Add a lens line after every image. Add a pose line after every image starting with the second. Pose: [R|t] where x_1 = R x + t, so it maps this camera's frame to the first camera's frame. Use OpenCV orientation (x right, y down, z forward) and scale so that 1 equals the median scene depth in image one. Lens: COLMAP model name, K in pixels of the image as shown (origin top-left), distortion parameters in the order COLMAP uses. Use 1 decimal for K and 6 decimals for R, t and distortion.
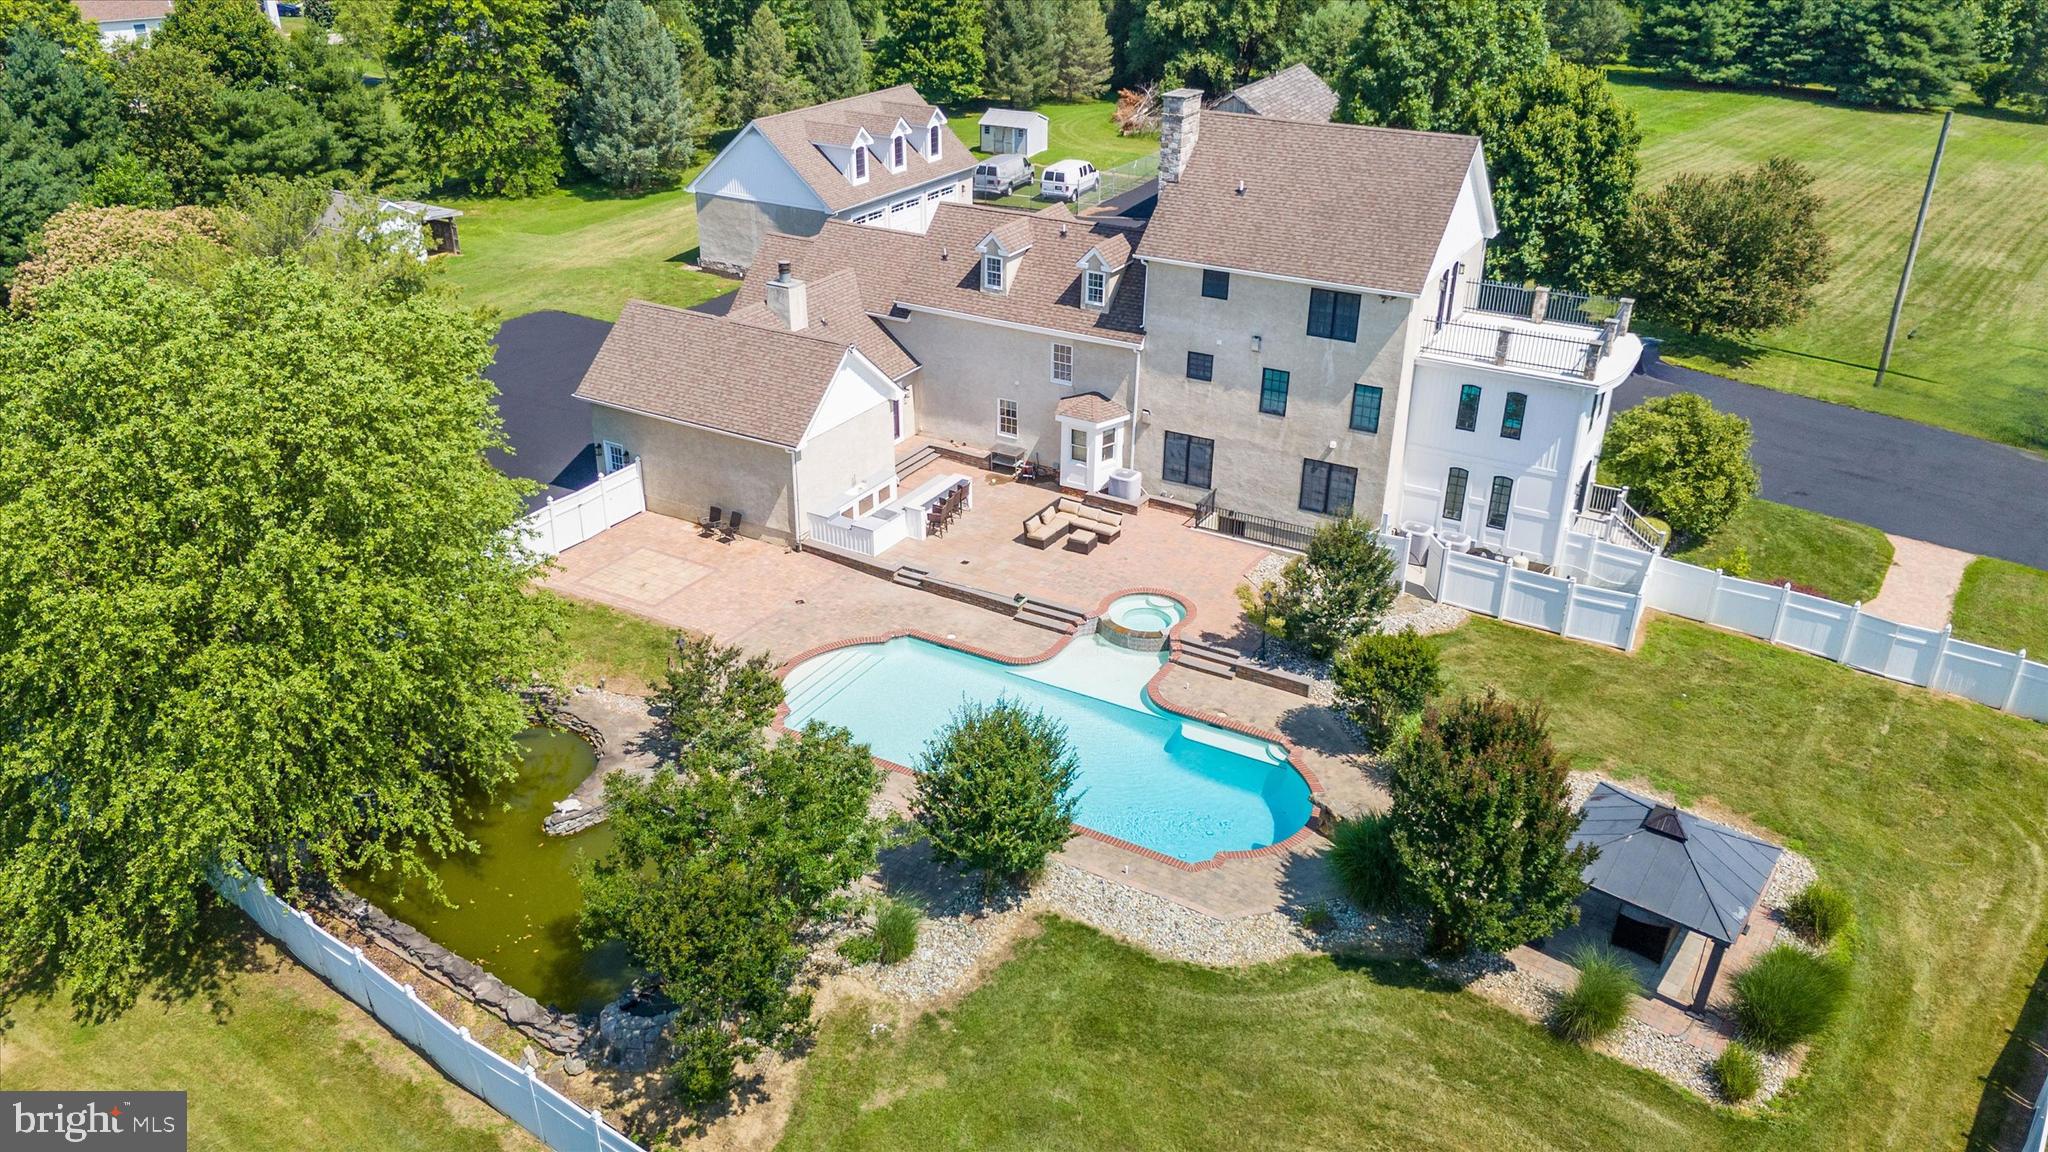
lens RADIAL K [[1482.7, 0, 1021.8], [0, 1482.7, 577.4], [0, 0, 1]] dist [0.002335, -0.001960]
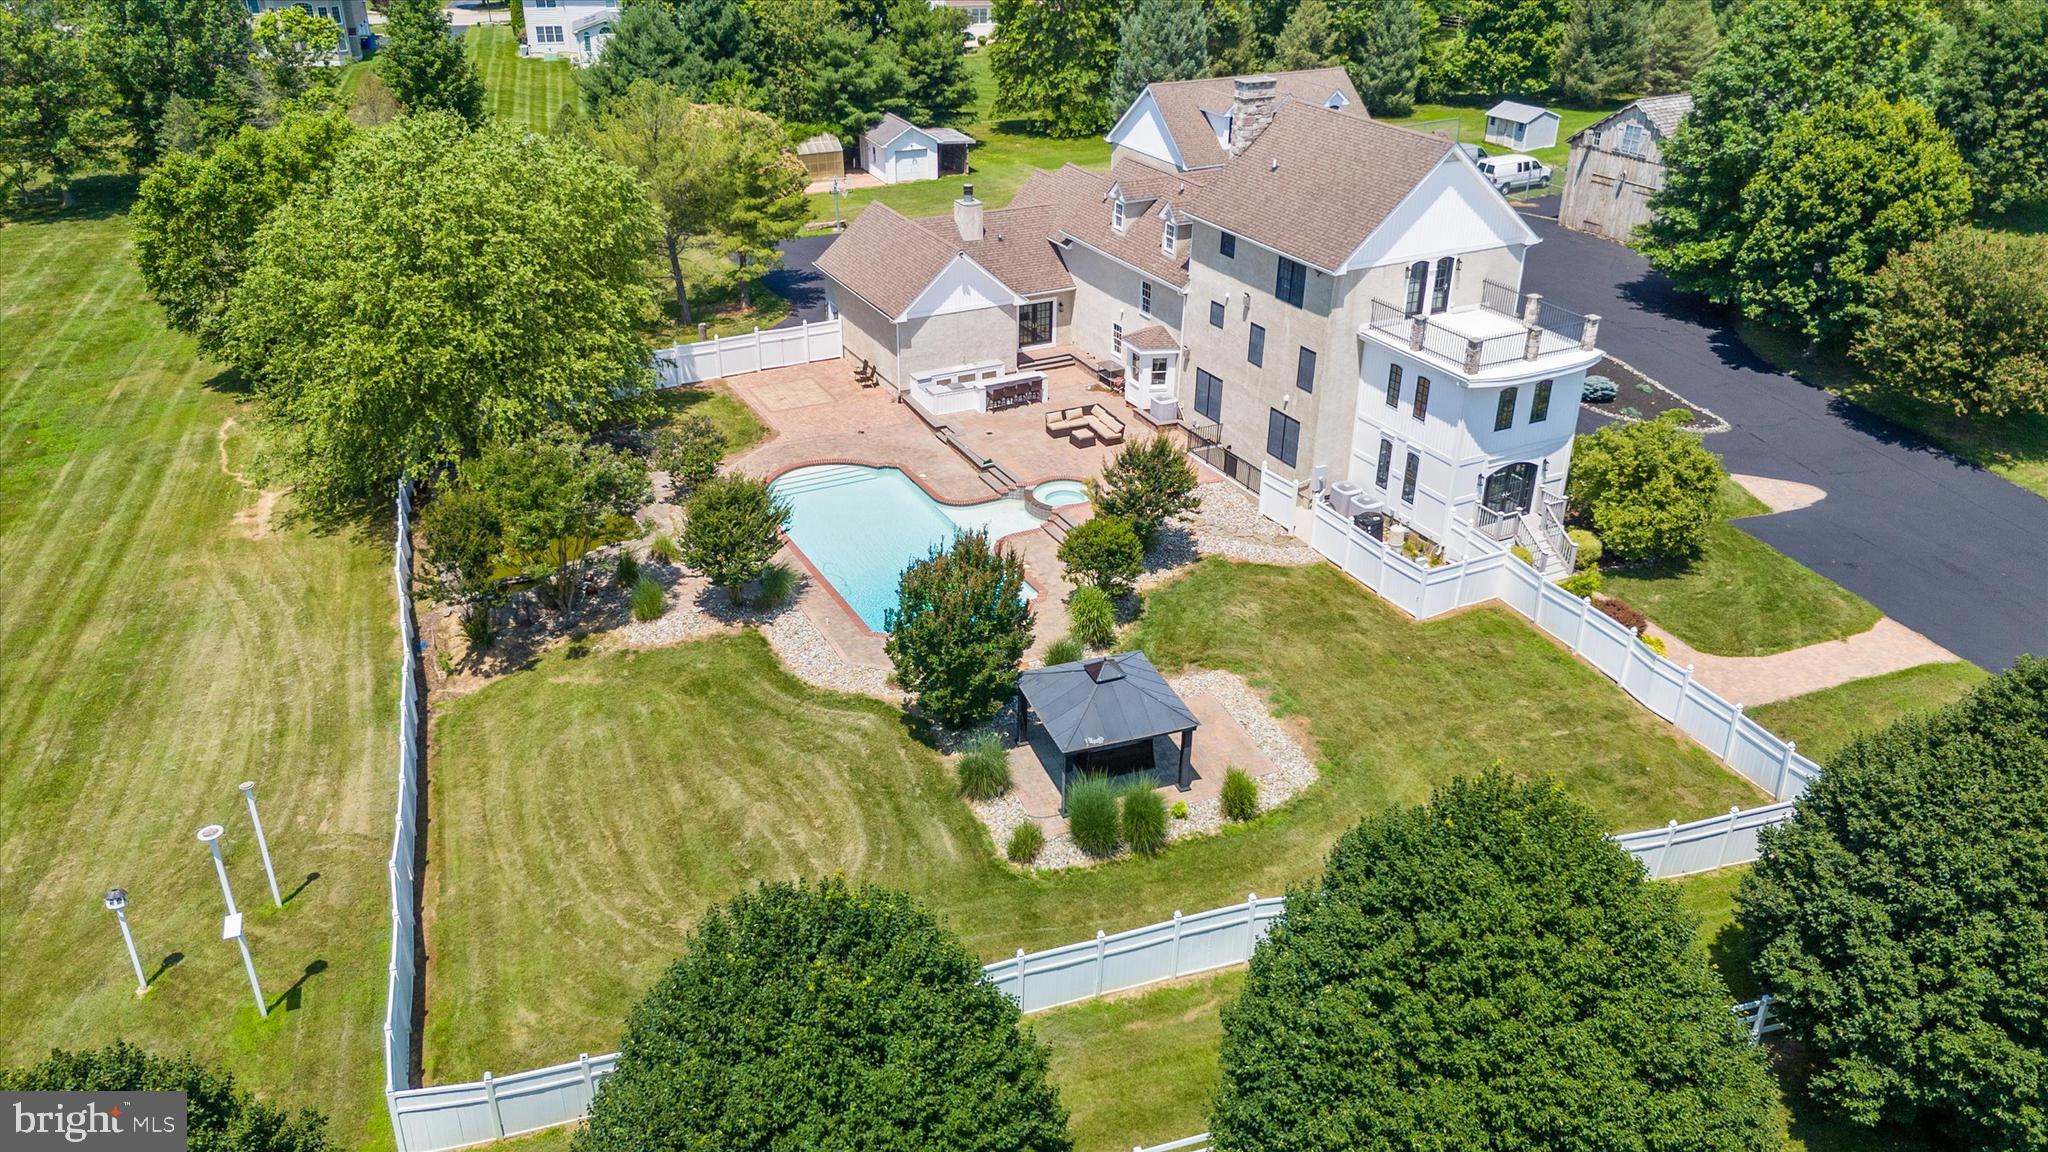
lens RADIAL K [[1482.7, 0, 1021.8], [0, 1482.7, 577.4], [0, 0, 1]] dist [0.002335, -0.001960]
pose [[0.845277, 0.246846, -0.473893, 0.611235], [-0.239540, 0.967838, 0.076874, 0.005310], [0.477628, 0.048537, 0.877221, -0.093046]]
